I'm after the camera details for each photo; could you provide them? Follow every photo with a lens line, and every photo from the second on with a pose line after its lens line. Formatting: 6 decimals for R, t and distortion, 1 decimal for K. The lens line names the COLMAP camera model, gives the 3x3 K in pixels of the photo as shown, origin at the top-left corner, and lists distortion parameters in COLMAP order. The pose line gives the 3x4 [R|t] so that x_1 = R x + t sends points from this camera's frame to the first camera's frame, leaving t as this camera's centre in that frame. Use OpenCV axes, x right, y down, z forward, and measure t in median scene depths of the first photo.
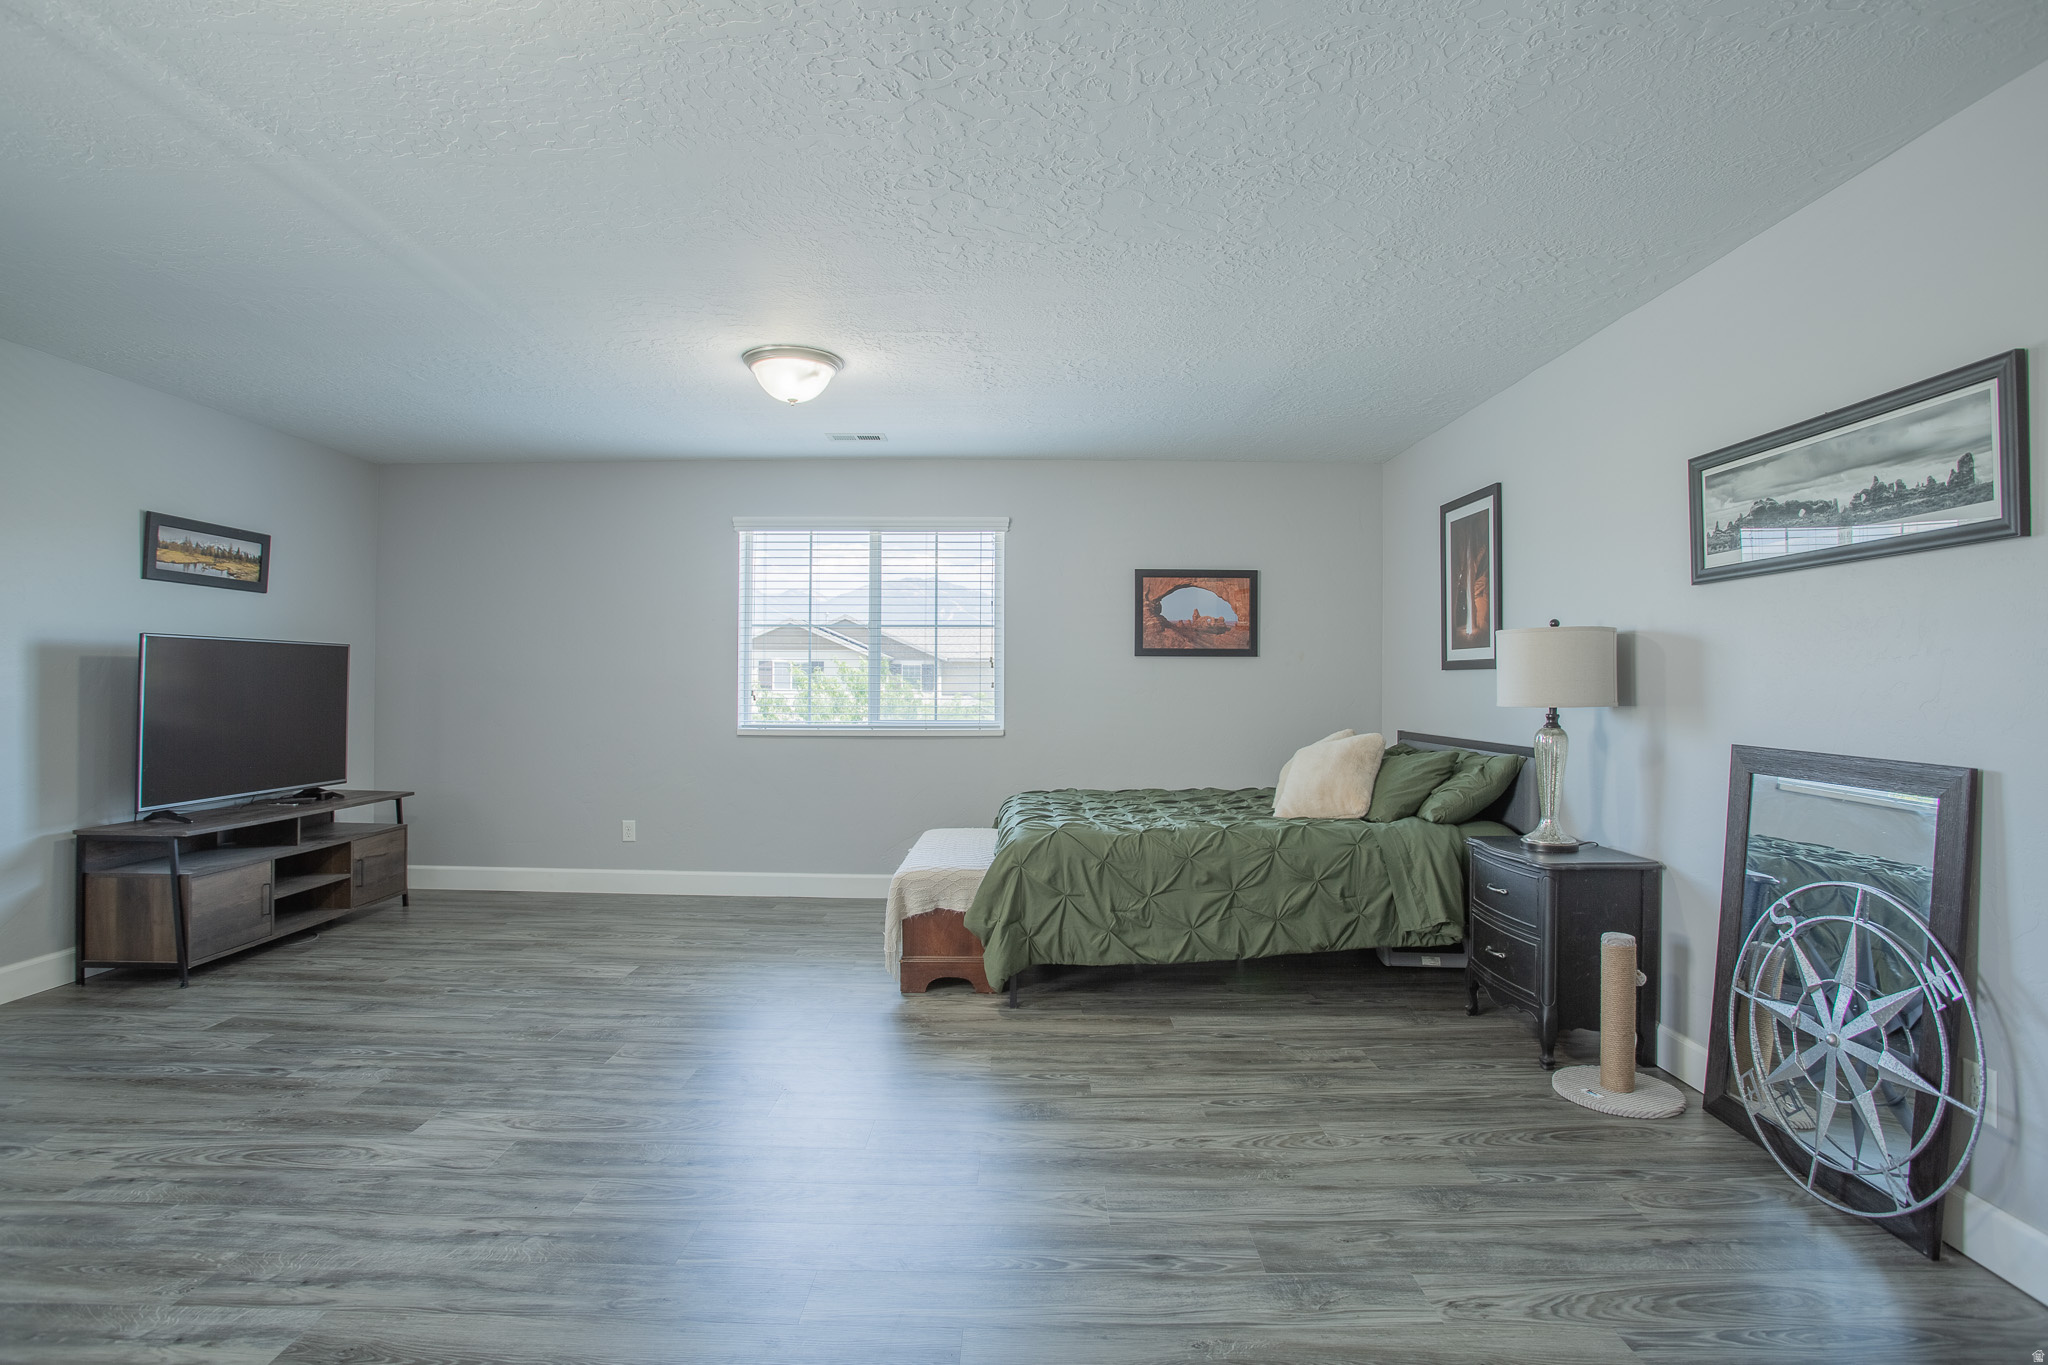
lens RADIAL K [[1000.6, 0, 1016.0], [0, 1000.6, 674.2], [0, 0, 1]] dist [-0.079098, 0.036518]
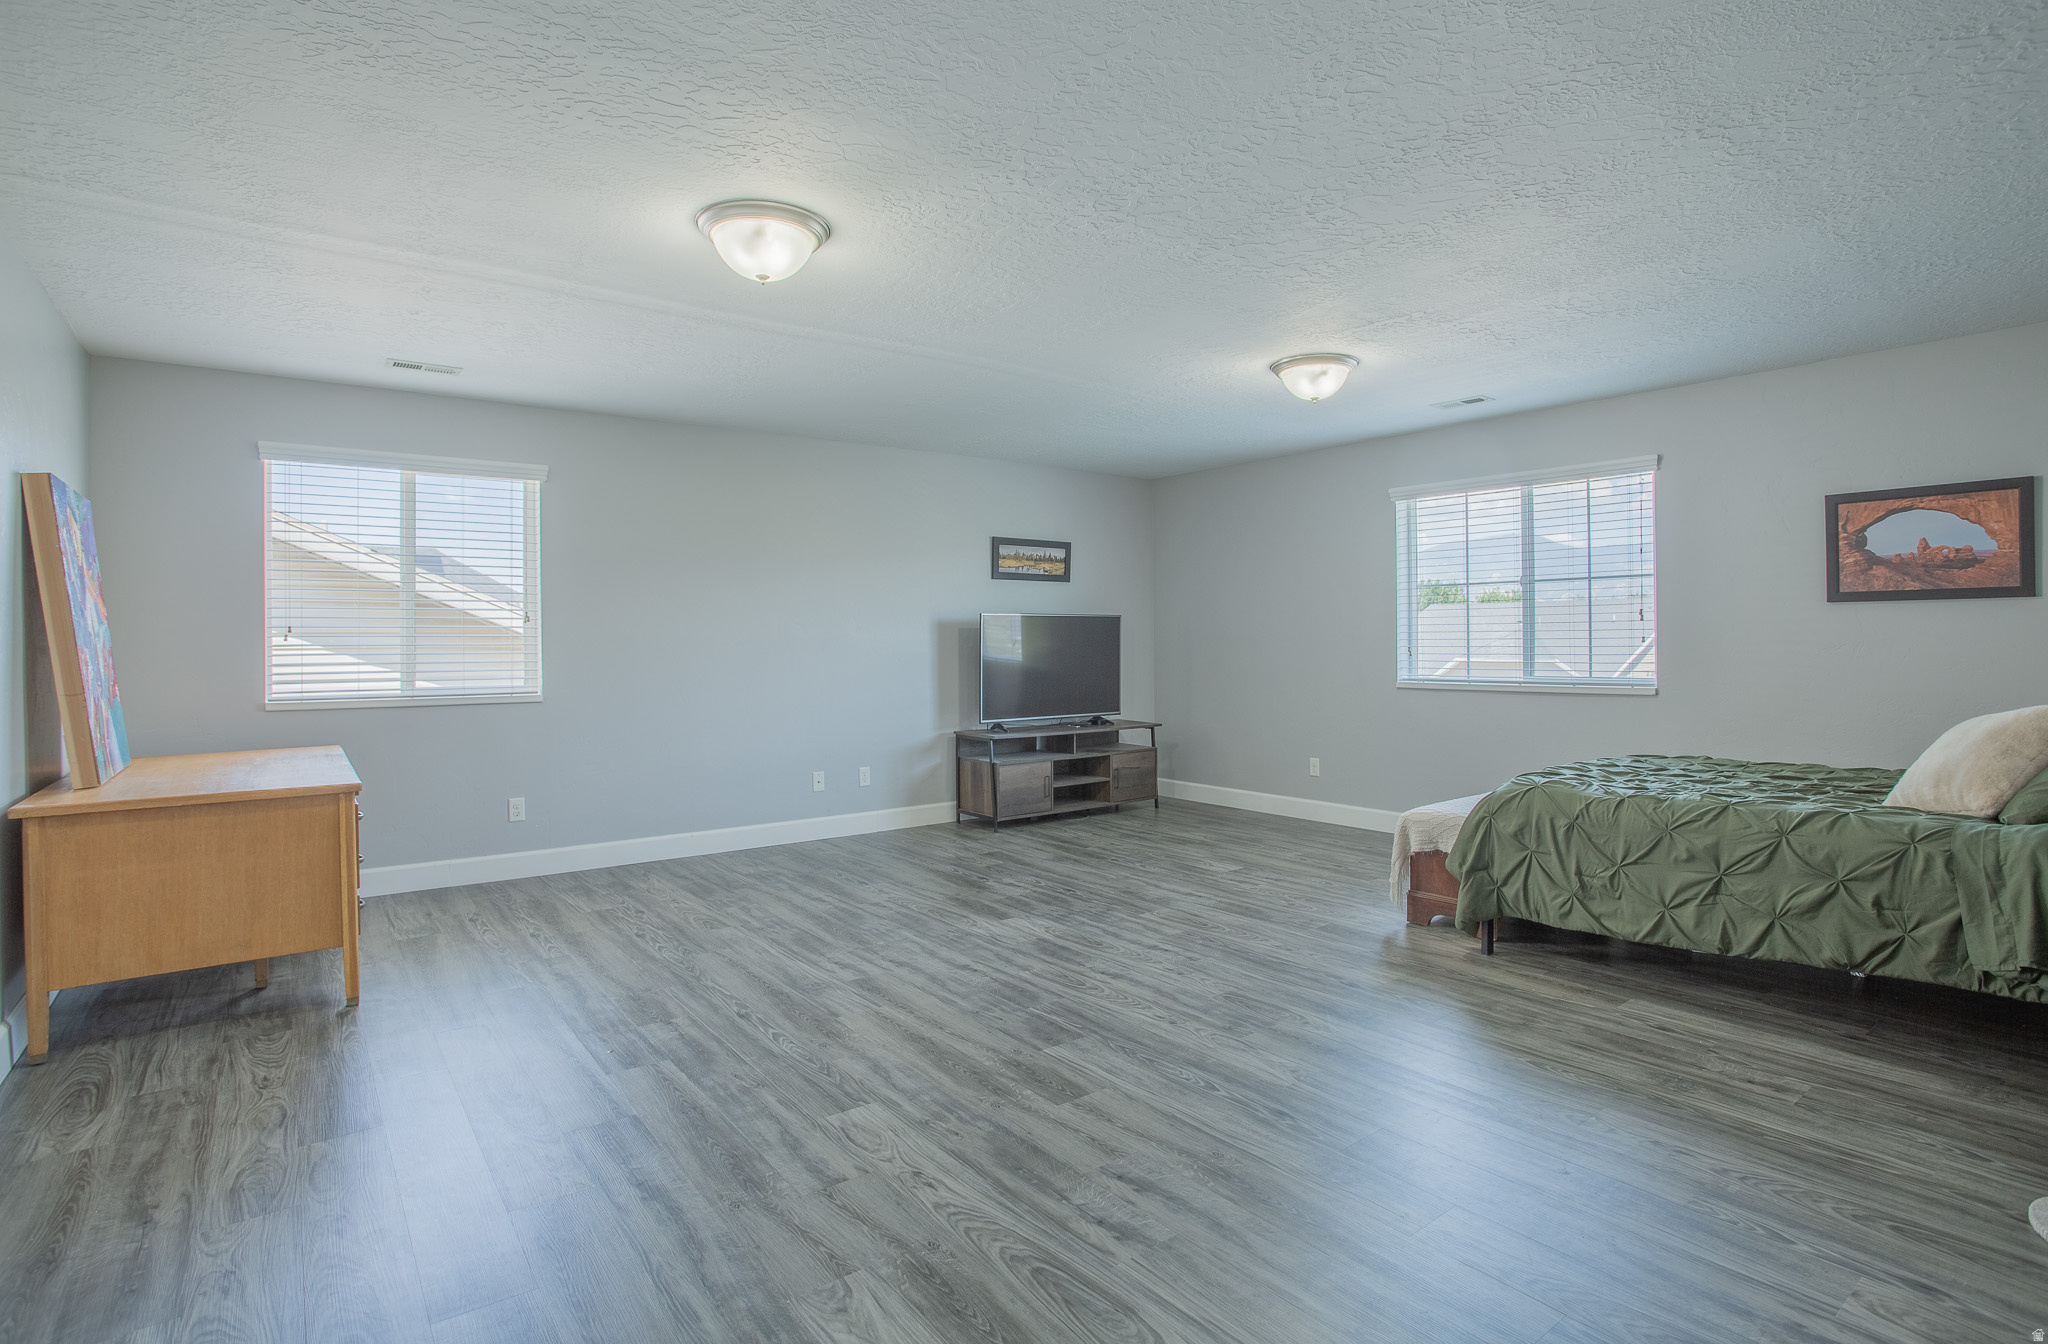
lens RADIAL K [[985.9, 0, 1028.0], [0, 985.9, 644.3], [0, 0, 1]] dist [-0.003356, 0.000186]
pose [[0.639425, -0.005721, -0.768832, 0.435433], [0.014956, 0.999876, 0.004999, 0.002804], [0.768708, -0.014695, 0.639431, -0.010233]]
